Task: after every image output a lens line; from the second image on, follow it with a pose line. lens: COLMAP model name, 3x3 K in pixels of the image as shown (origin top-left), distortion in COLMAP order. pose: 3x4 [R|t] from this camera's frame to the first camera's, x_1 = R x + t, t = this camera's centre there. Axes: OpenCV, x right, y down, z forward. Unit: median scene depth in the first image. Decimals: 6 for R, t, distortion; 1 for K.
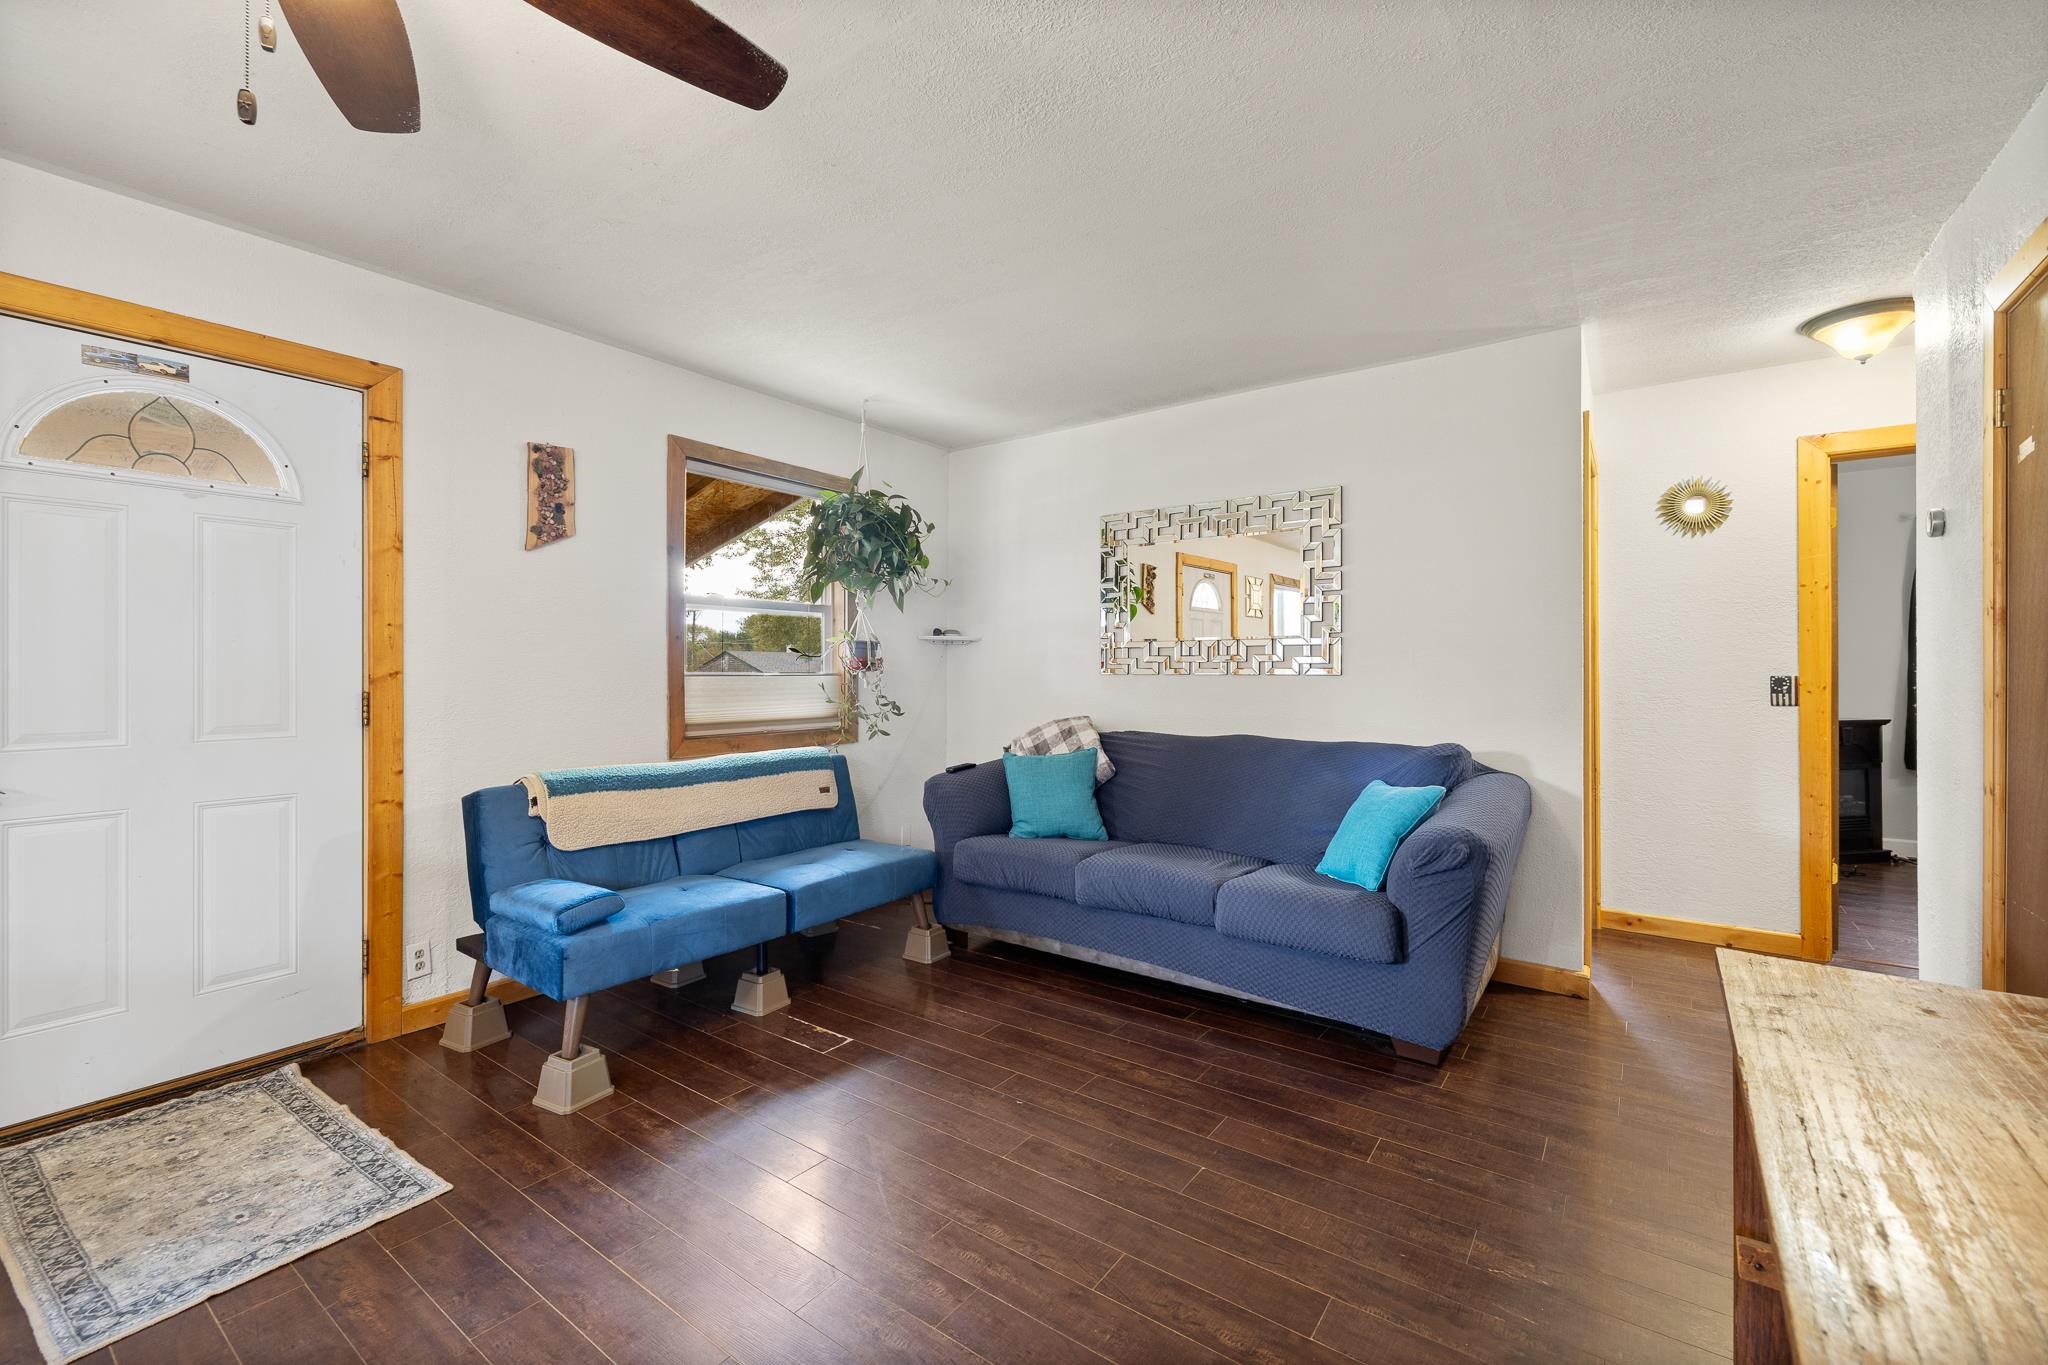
lens RADIAL K [[867.4, 0, 1026.2], [0, 867.4, 676.3], [0, 0, 1]] dist [0.003133, -0.000111]
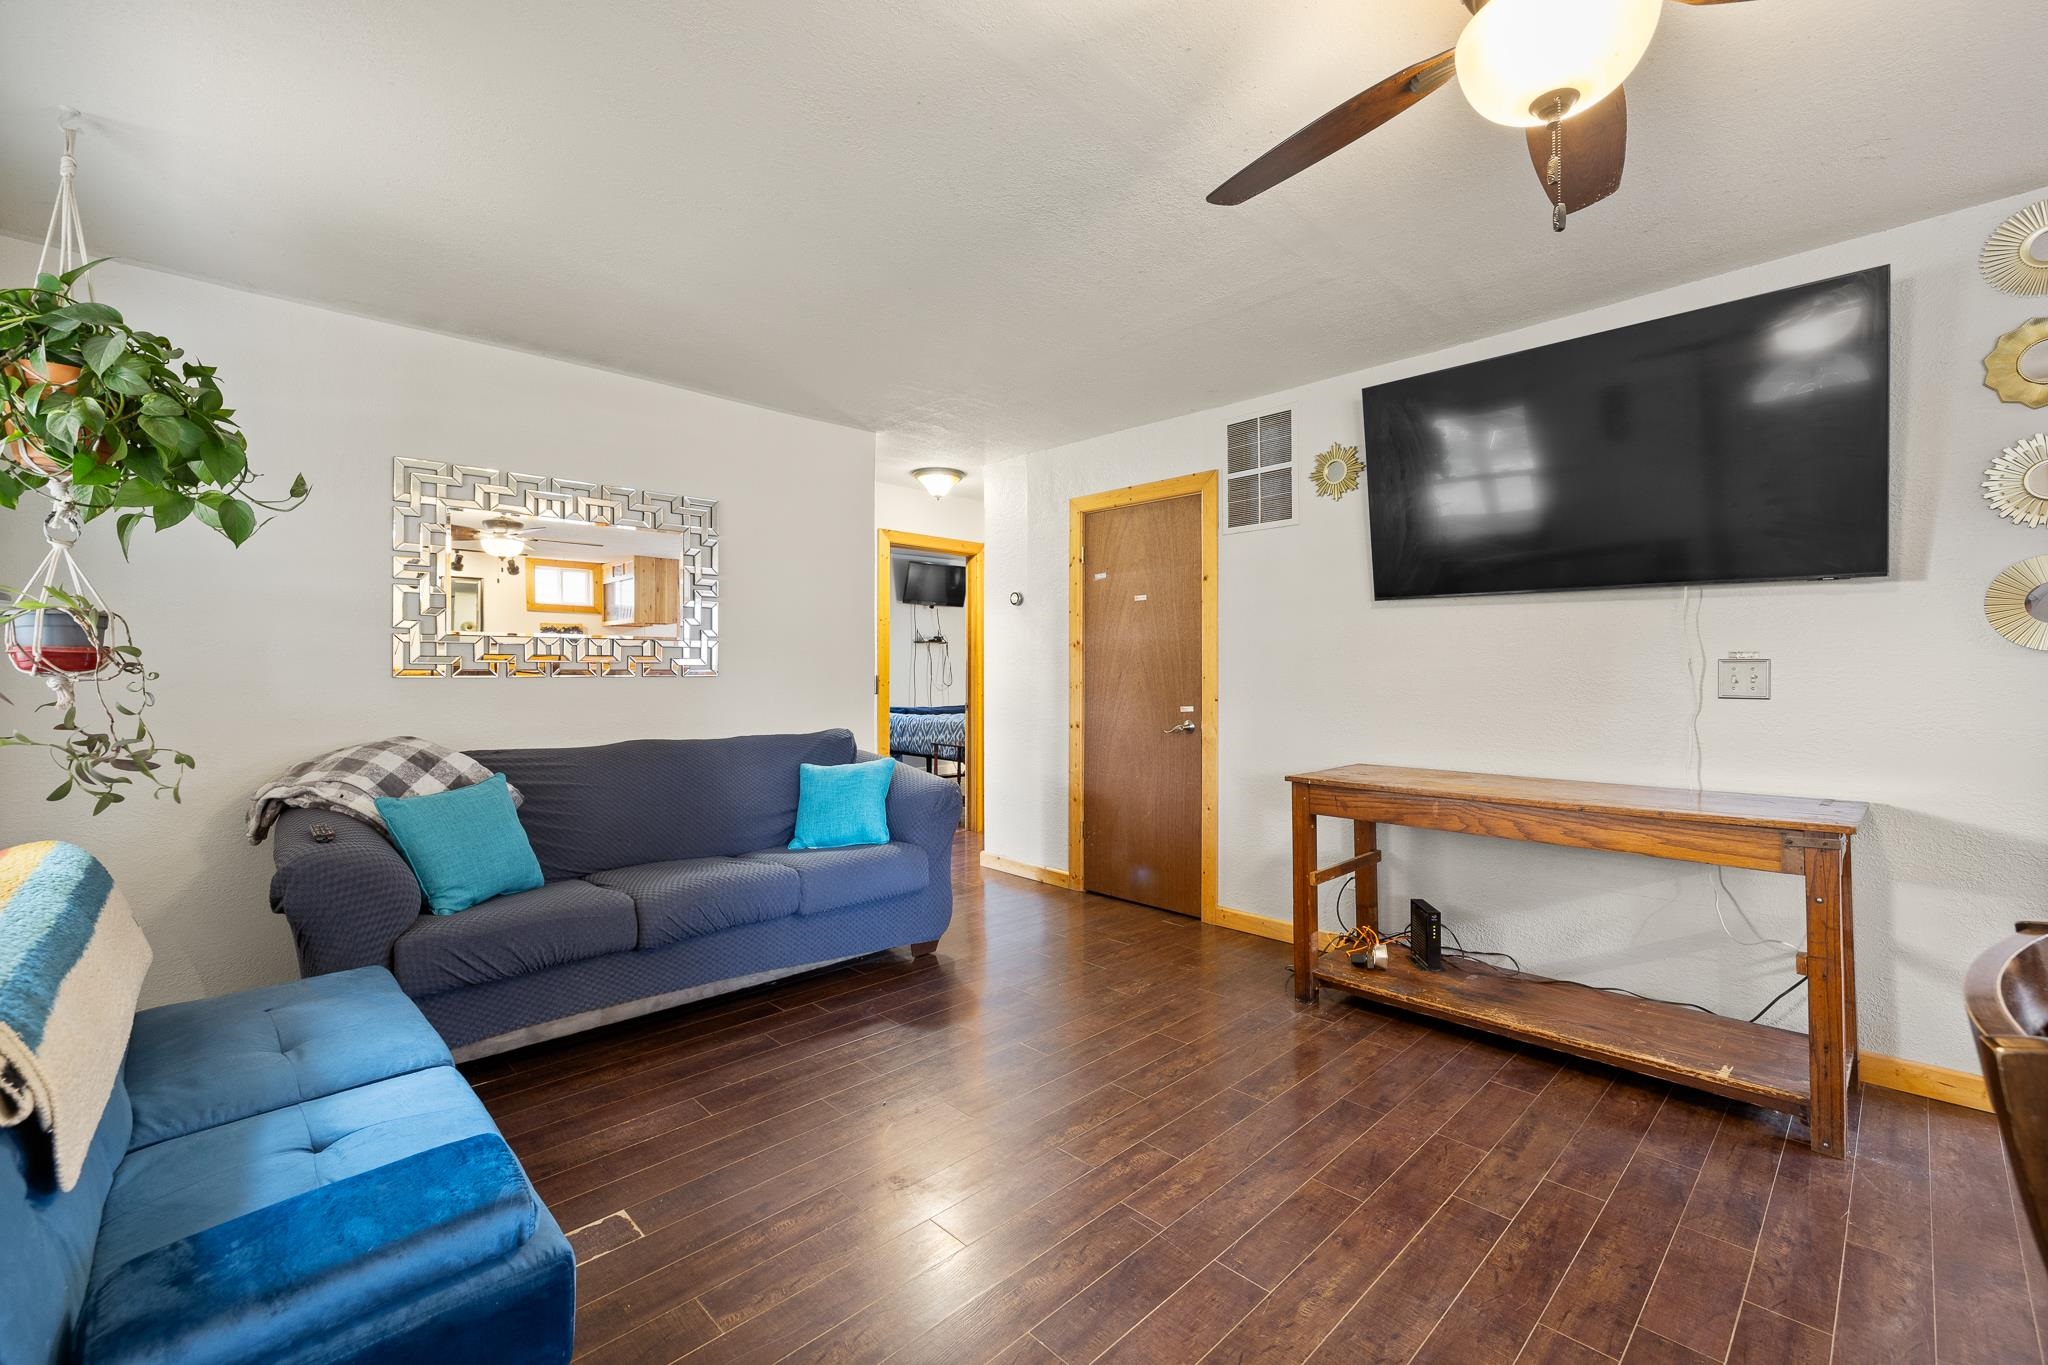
lens RADIAL K [[867.4, 0, 1022.8], [0, 867.4, 673.8], [0, 0, 1]] dist [0.003133, -0.000111]
pose [[0.158787, 0.001485, 0.987312, -0.740004], [0.010580, 0.999939, -0.003205, 0.003301], [-0.987256, 0.010954, 0.158761, 0.520293]]
